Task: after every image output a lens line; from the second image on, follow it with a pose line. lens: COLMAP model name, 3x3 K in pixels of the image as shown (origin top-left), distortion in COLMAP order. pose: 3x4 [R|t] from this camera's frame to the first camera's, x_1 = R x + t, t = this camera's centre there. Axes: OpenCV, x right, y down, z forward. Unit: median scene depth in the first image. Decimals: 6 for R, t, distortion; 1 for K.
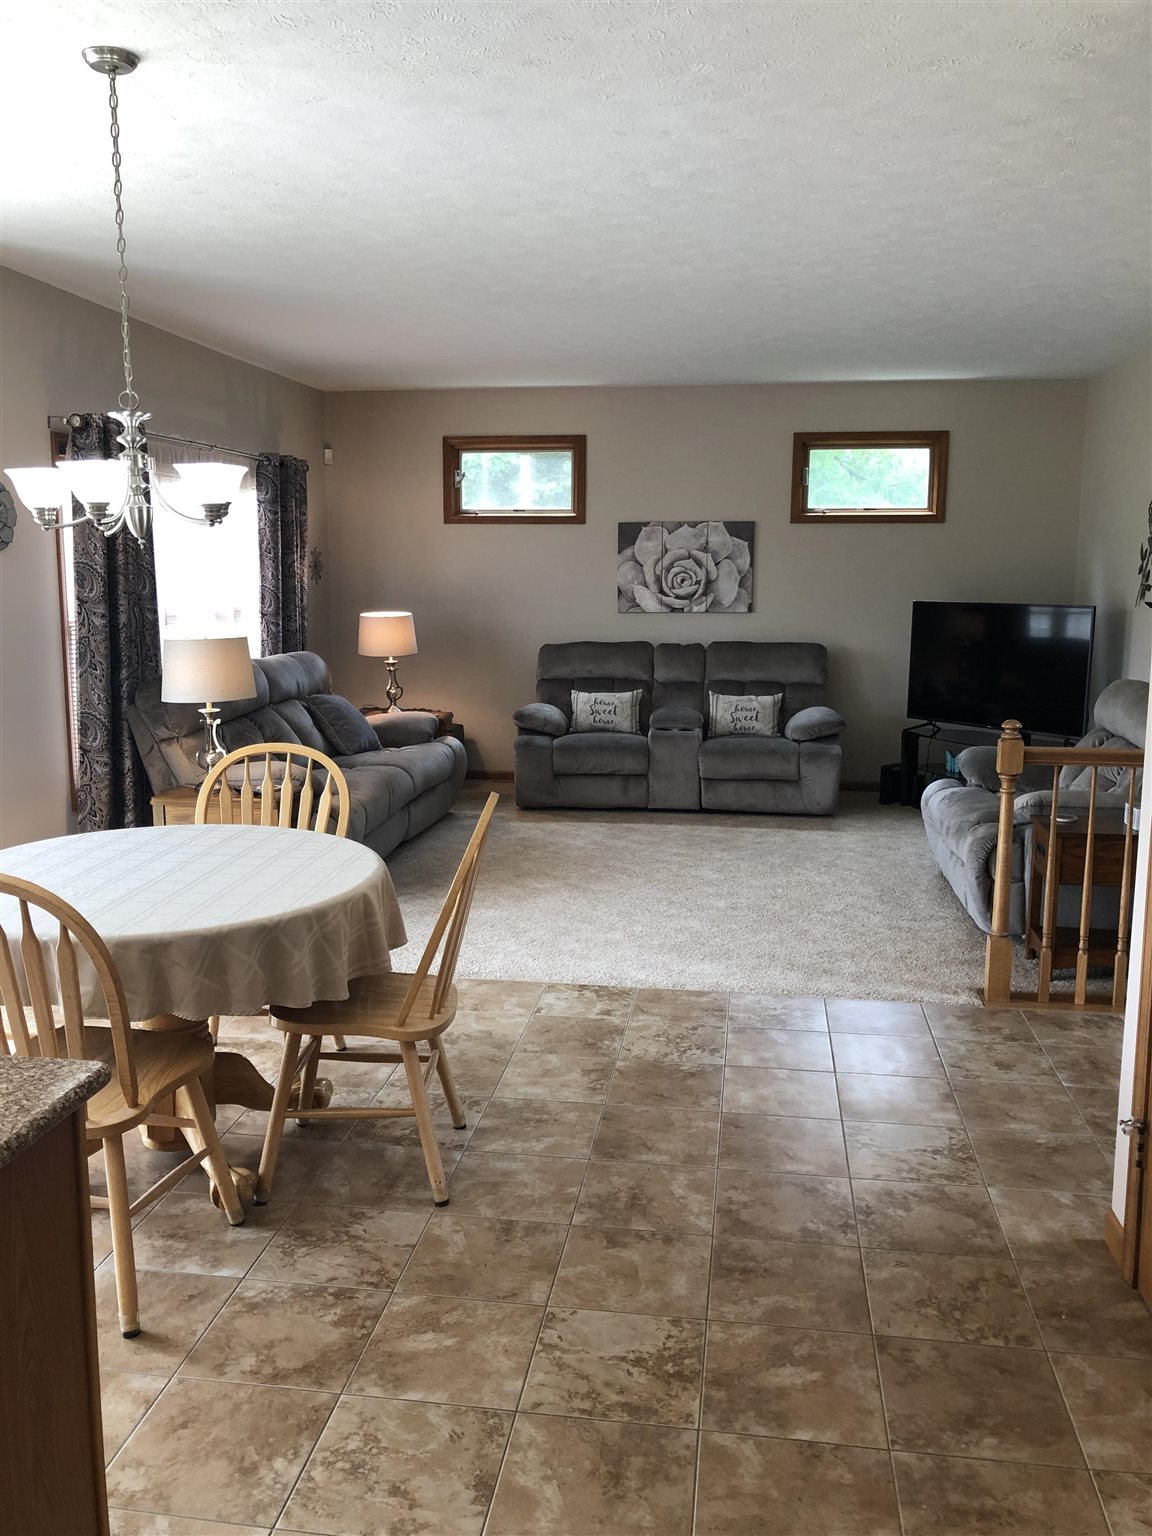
lens RADIAL K [[1258.0, 0, 581.4], [0, 1258.0, 765.1], [0, 0, 1]] dist [0.040233, -0.042656]
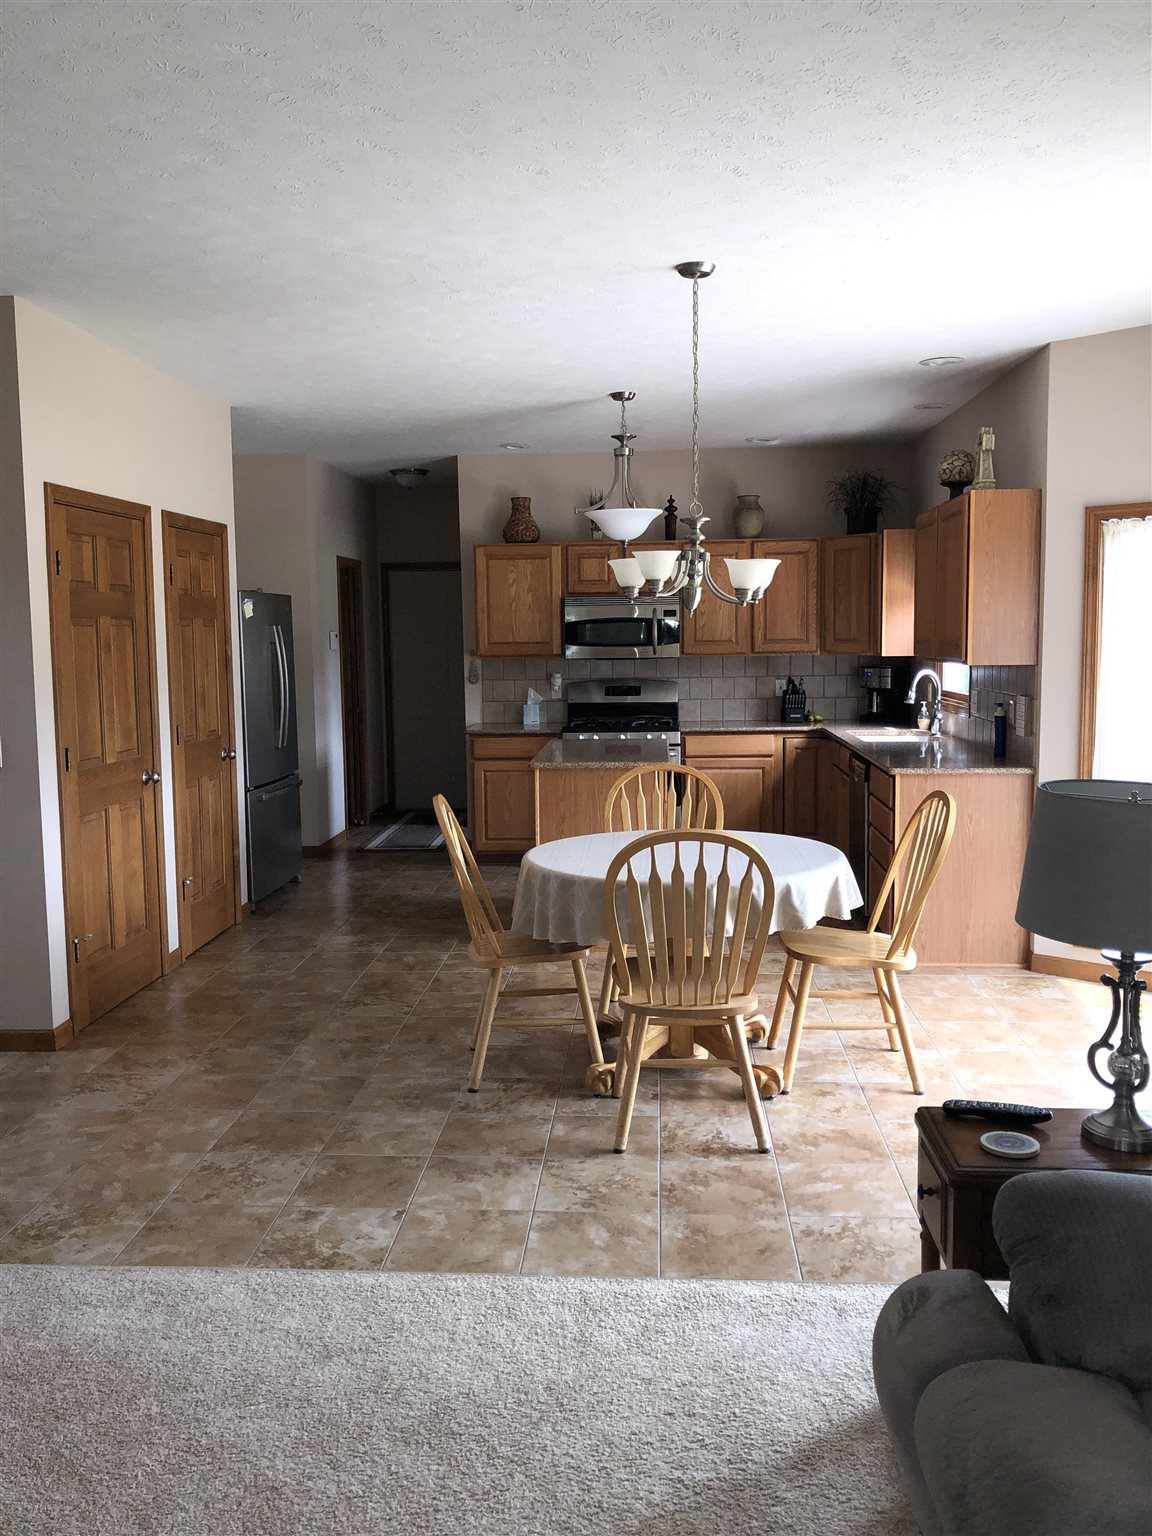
lens RADIAL K [[1258.0, 0, 564.2], [0, 1258.0, 745.0], [0, 0, 1]] dist [0.040233, -0.042656]
pose [[-0.997816, 0.016654, -0.063916, -0.104932], [0.000233, 0.968574, 0.248726, -0.315164], [0.066050, 0.248168, -0.966463, 1.970194]]
